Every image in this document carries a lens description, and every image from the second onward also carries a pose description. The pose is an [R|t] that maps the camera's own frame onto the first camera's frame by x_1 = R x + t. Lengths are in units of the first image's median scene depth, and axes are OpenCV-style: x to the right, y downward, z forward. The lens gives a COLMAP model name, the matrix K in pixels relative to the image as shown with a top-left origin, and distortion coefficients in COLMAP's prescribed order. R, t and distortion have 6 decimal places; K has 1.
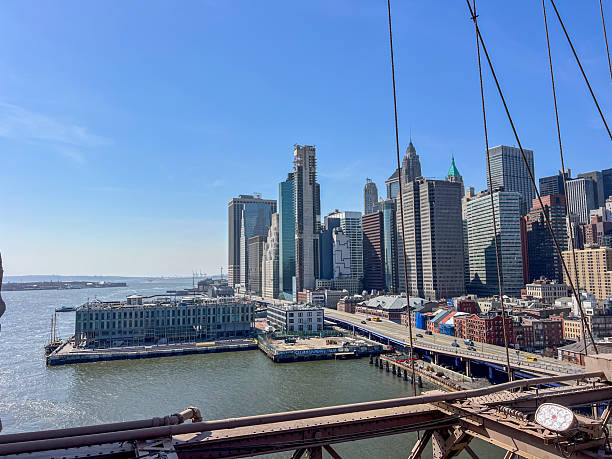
lens RADIAL K [[449.7, 0, 305.5], [0, 449.7, 230.9], [0, 0, 1]] dist [0.057388, -0.067602]
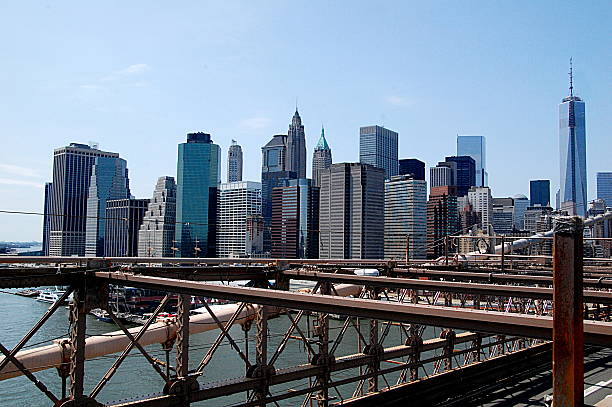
lens RADIAL K [[574.2, 0, 309.2], [0, 574.2, 201.4], [0, 0, 1]] dist [-0.090206, 0.000000]
pose [[0.903347, 0.061642, 0.424457, -0.219358], [-0.069057, 0.997610, 0.002092, -0.009115], [-0.423314, -0.031201, 0.905446, -0.097794]]
